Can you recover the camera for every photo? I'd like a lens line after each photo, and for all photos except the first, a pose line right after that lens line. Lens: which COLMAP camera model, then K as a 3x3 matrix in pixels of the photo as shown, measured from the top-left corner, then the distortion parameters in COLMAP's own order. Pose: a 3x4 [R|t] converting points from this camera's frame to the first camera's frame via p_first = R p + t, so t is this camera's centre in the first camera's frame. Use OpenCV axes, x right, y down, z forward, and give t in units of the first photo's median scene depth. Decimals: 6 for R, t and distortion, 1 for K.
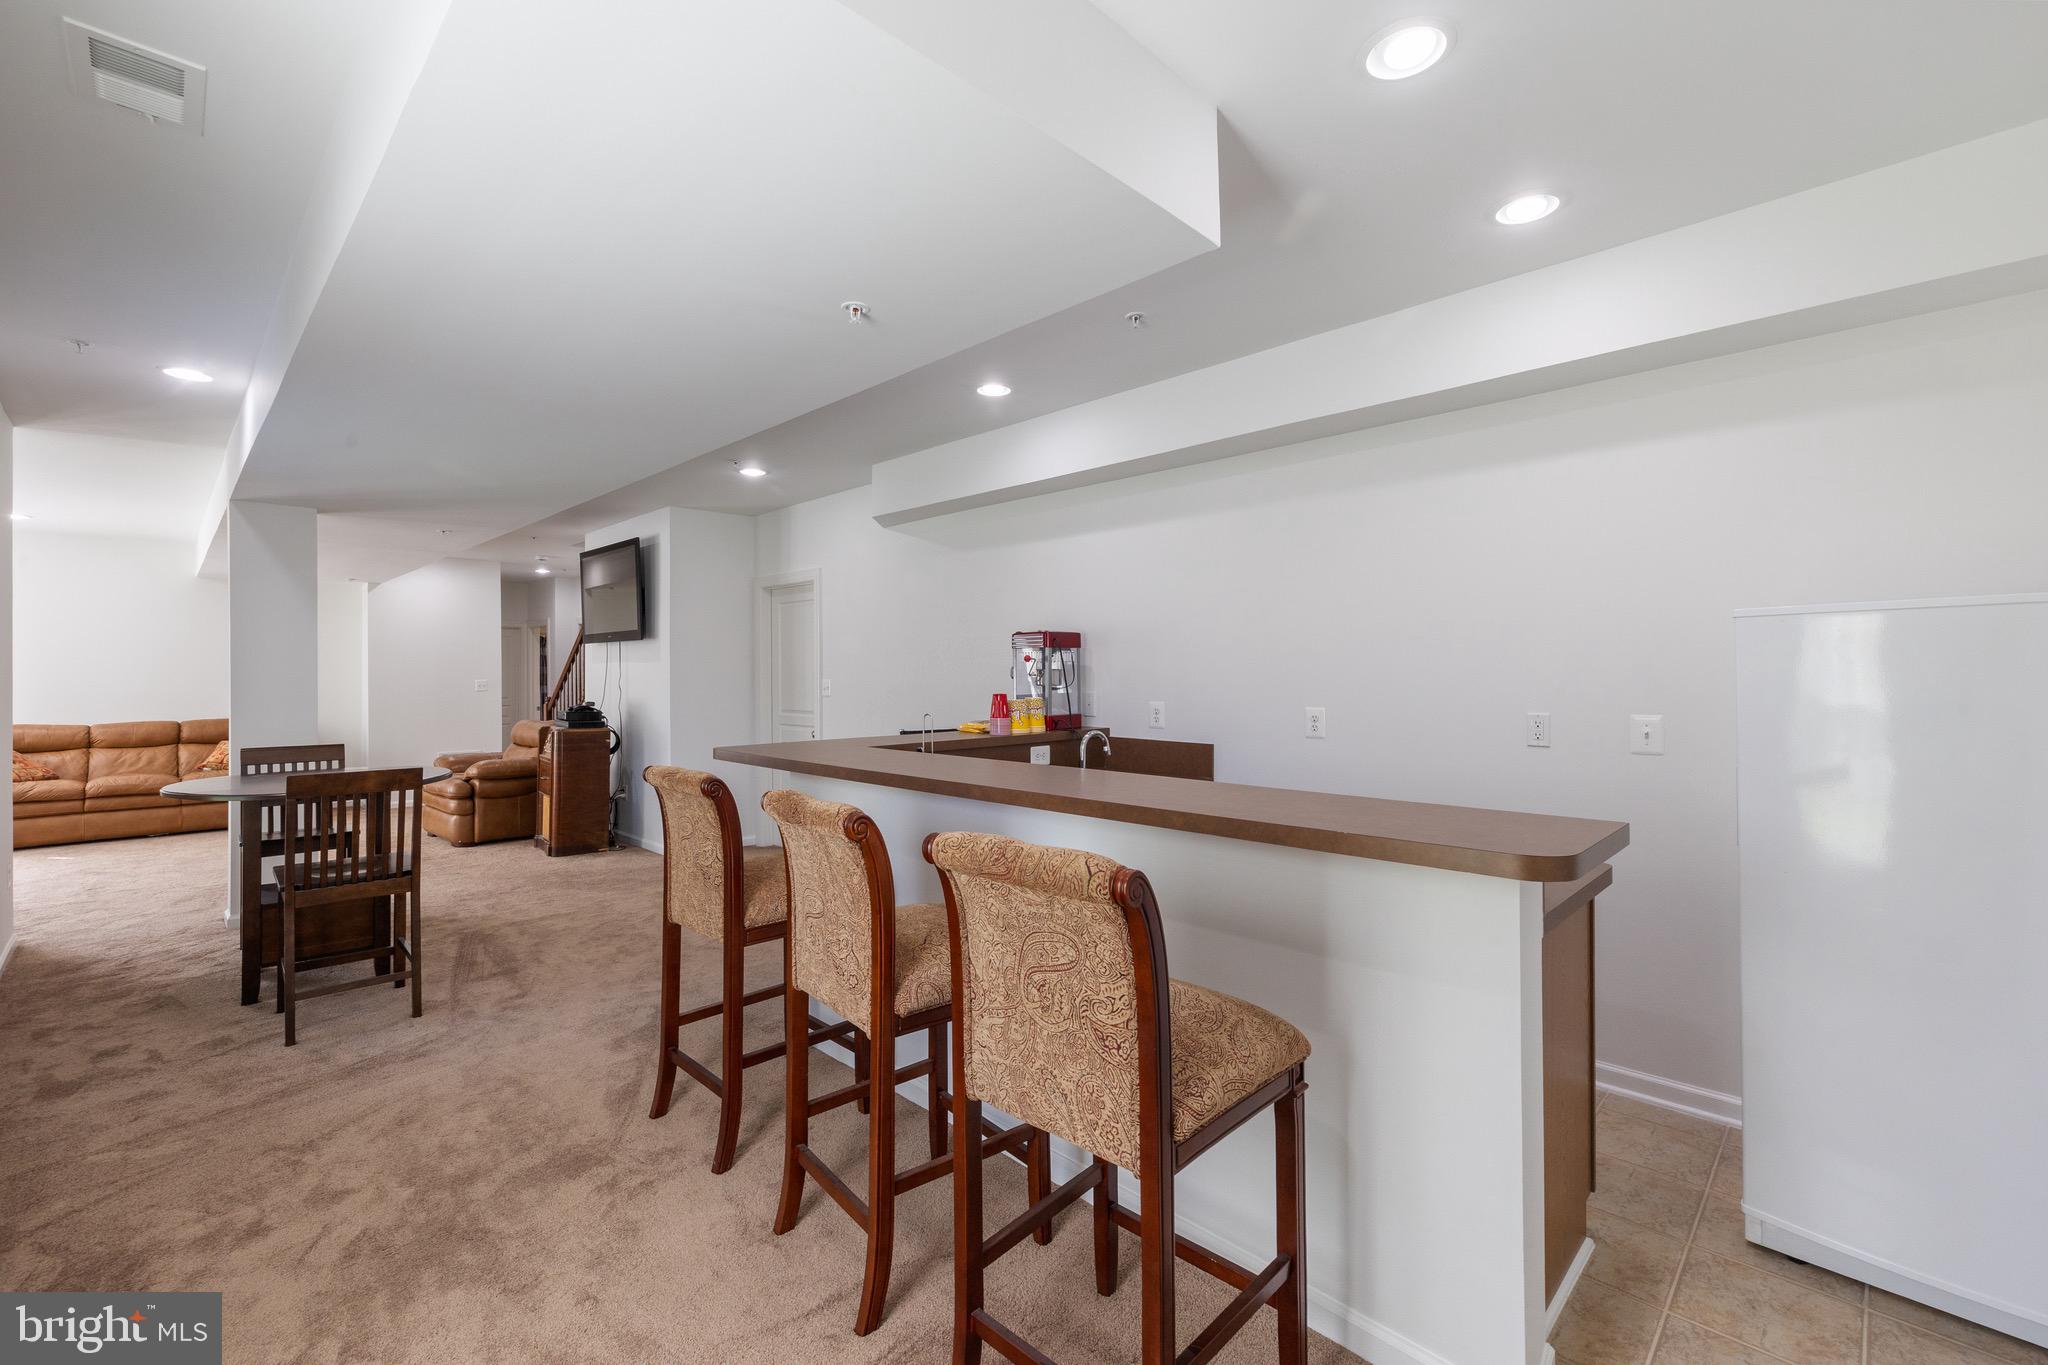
lens RADIAL K [[864.0, 0, 1020.8], [0, 864.0, 674.8], [0, 0, 1]] dist [0.000764, 0.000427]
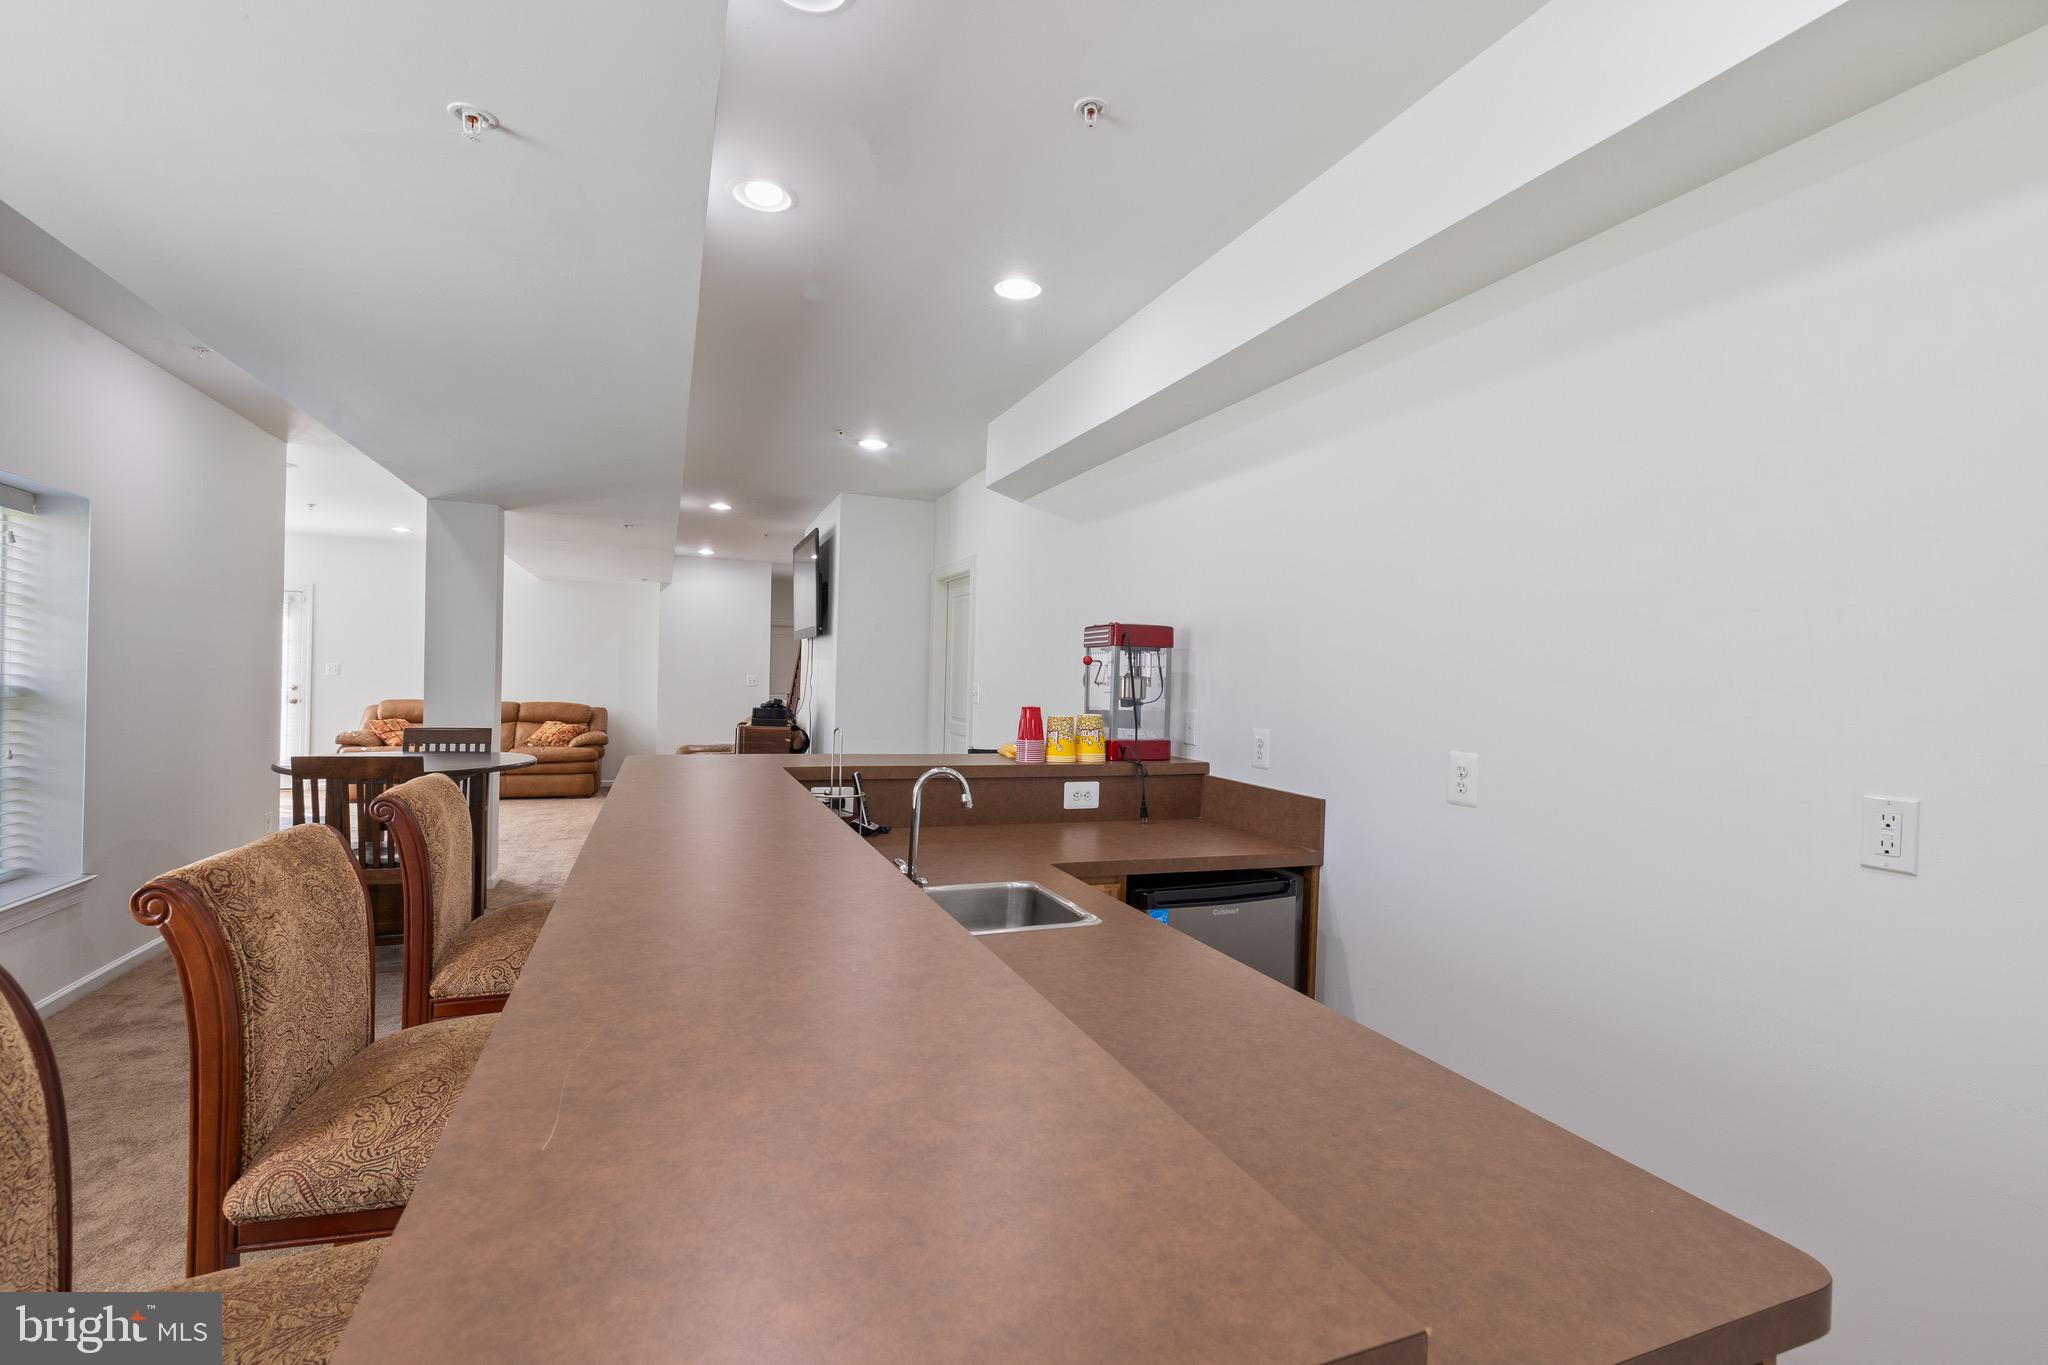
lens RADIAL K [[907.7, 0, 1025.5], [0, 907.7, 689.2], [0, 0, 1]] dist [0.001330, 0.000181]
pose [[0.917915, 0.036080, -0.395133, 0.255336], [-0.035002, 0.999338, 0.009938, -0.000330], [0.395230, 0.004708, 0.918570, 0.268219]]
